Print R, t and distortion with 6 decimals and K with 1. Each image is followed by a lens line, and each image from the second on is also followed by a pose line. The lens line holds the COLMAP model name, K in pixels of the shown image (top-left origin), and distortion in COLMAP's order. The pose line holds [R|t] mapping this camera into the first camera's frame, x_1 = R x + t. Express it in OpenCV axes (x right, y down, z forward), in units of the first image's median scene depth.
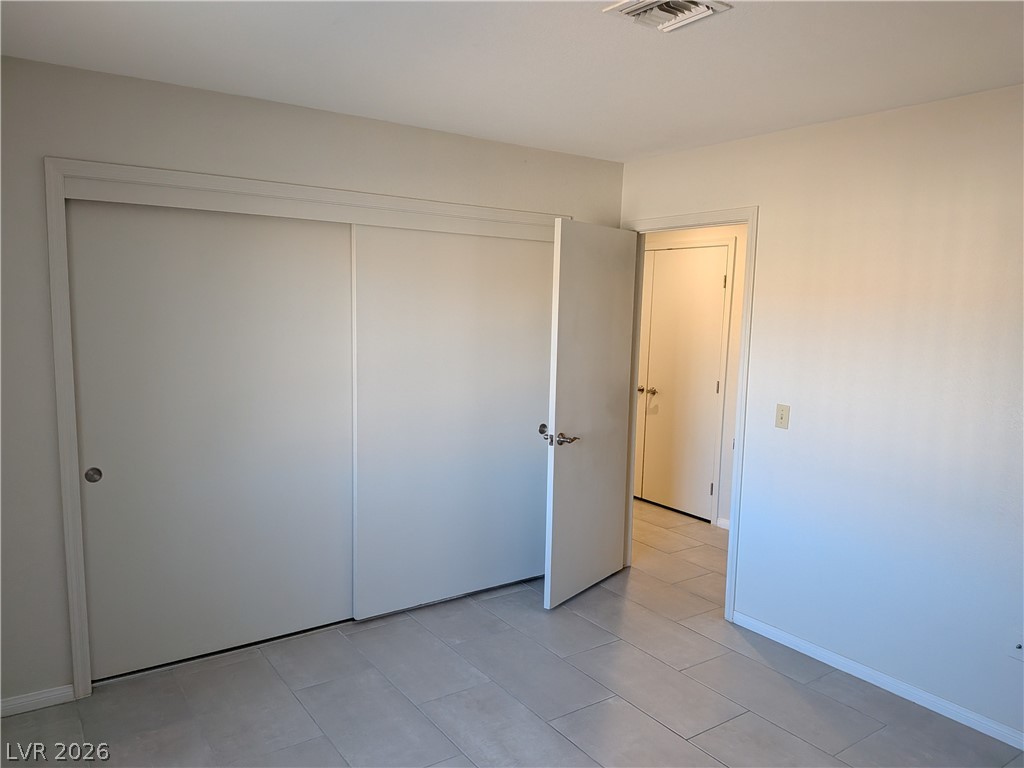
lens RADIAL K [[739.8, 0, 505.4], [0, 739.8, 384.9], [0, 0, 1]] dist [0.086423, -0.114915]
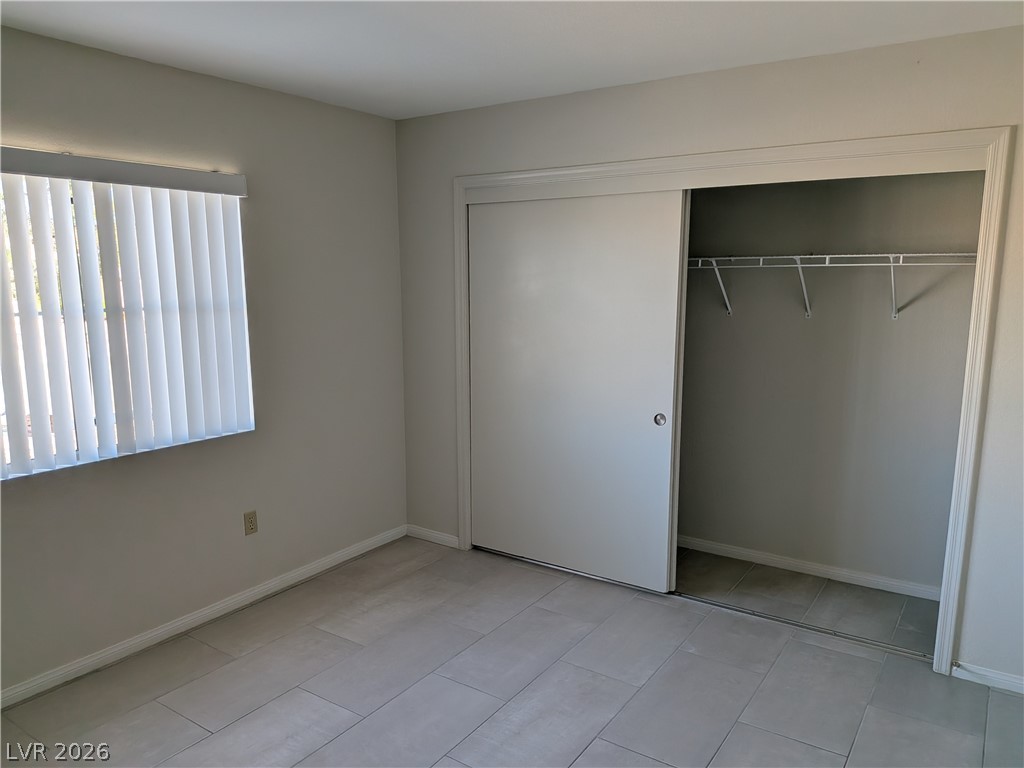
lens RADIAL K [[739.8, 0, 505.4], [0, 739.8, 384.9], [0, 0, 1]] dist [0.086423, -0.114915]
pose [[0.370666, 0.118998, -0.921111, 0.767164], [-0.086435, 0.991874, 0.093358, -0.042361], [0.924736, 0.045012, 0.377939, 0.521359]]
